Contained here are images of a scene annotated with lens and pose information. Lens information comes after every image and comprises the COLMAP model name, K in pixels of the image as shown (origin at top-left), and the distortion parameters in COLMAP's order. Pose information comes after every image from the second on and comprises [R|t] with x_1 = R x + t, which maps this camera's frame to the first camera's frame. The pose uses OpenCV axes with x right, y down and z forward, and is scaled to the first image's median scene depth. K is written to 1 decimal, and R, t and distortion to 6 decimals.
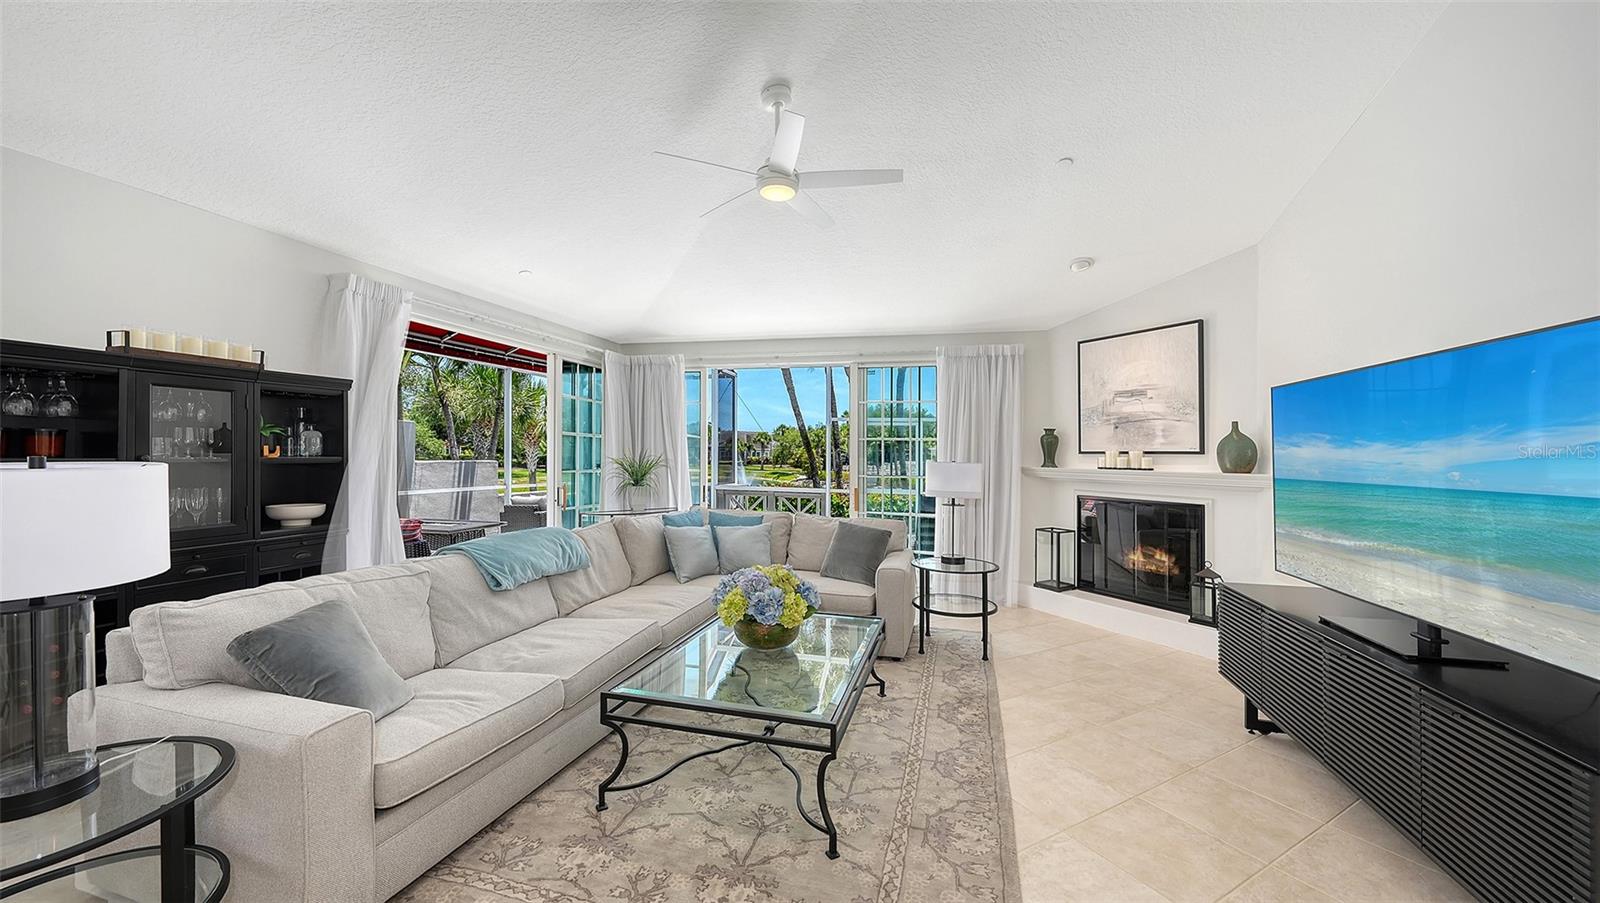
lens RADIAL K [[579.3, 0, 808.7], [0, 579.3, 444.9], [0, 0, 1]] dist [-0.000351, -0.000019]
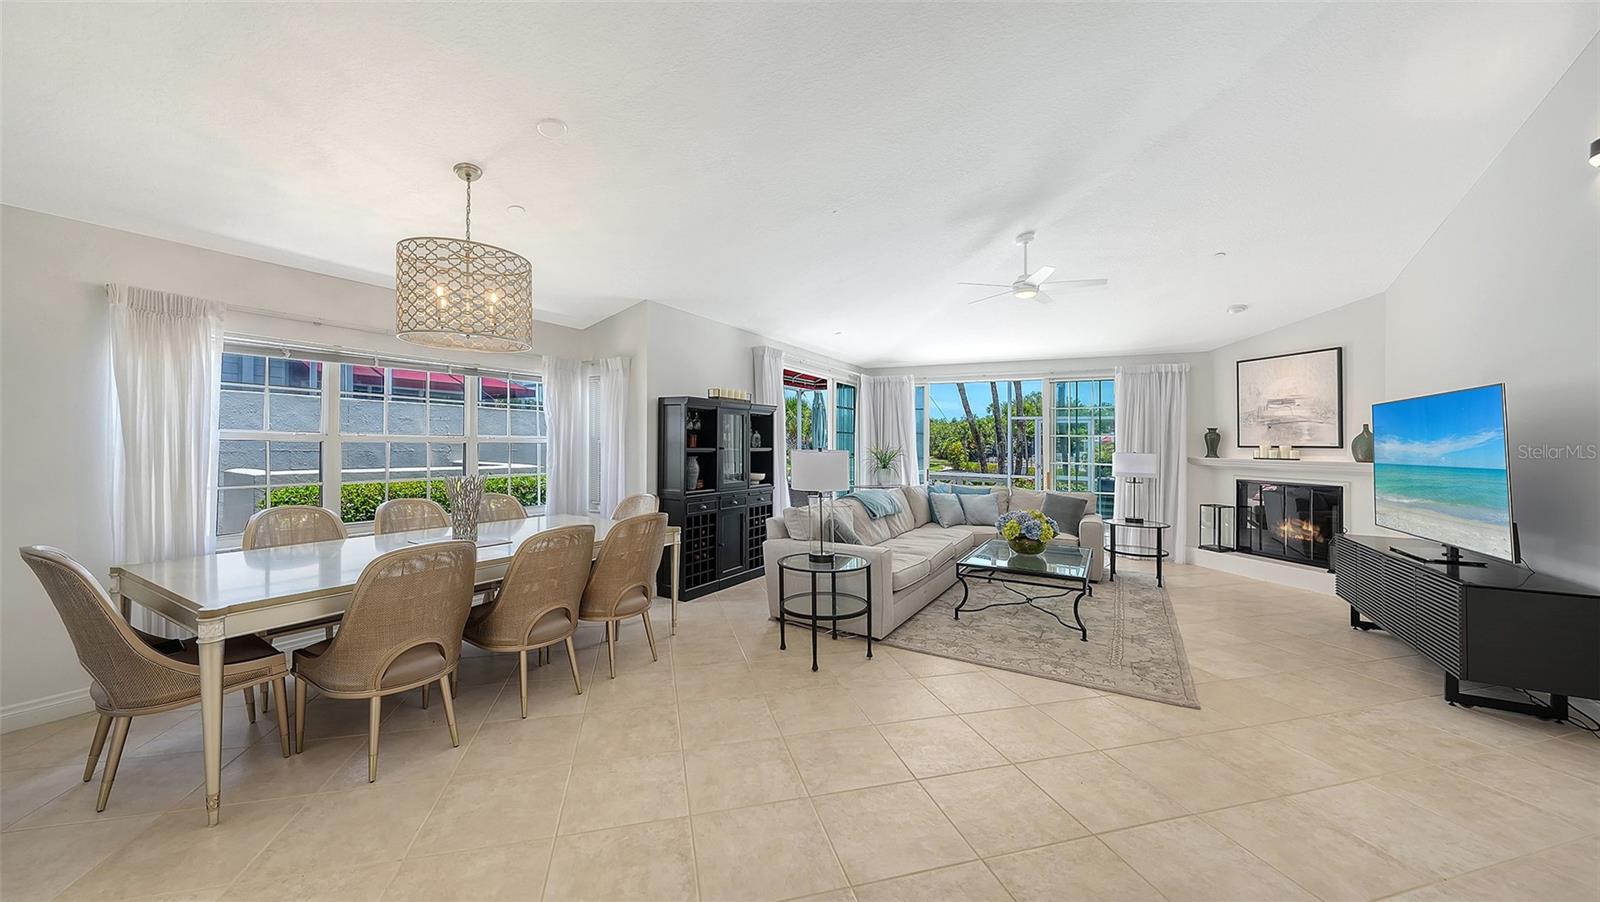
lens RADIAL K [[573.7, 0, 795.9], [0, 573.7, 438.3], [0, 0, 1]] dist [-0.008510, -0.000084]
pose [[0.969050, -0.000450, -0.246865, -0.218007], [0.000888, 0.999998, 0.001662, -0.010064], [0.246864, -0.001830, 0.969048, -0.595711]]
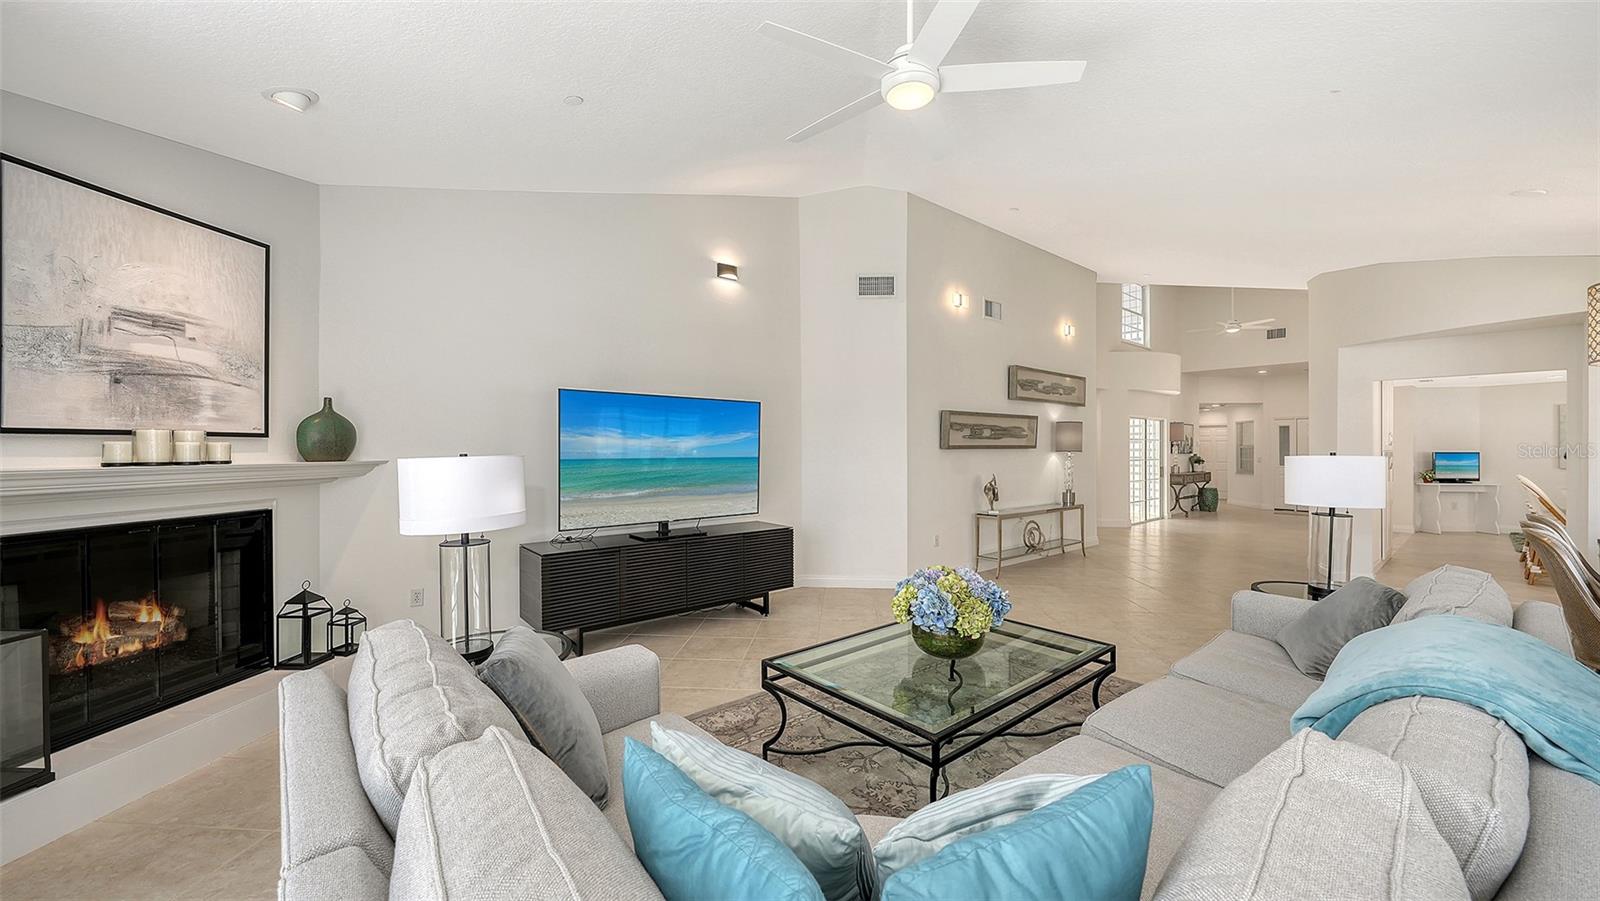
lens RADIAL K [[579.3, 0, 808.7], [0, 579.3, 443.9], [0, 0, 1]] dist [-0.000351, -0.000019]
pose [[-0.826581, -0.014674, 0.562626, -0.269972], [-0.025098, 0.999627, -0.010803, 0.015813], [-0.562258, -0.023050, -0.826641, 1.246642]]
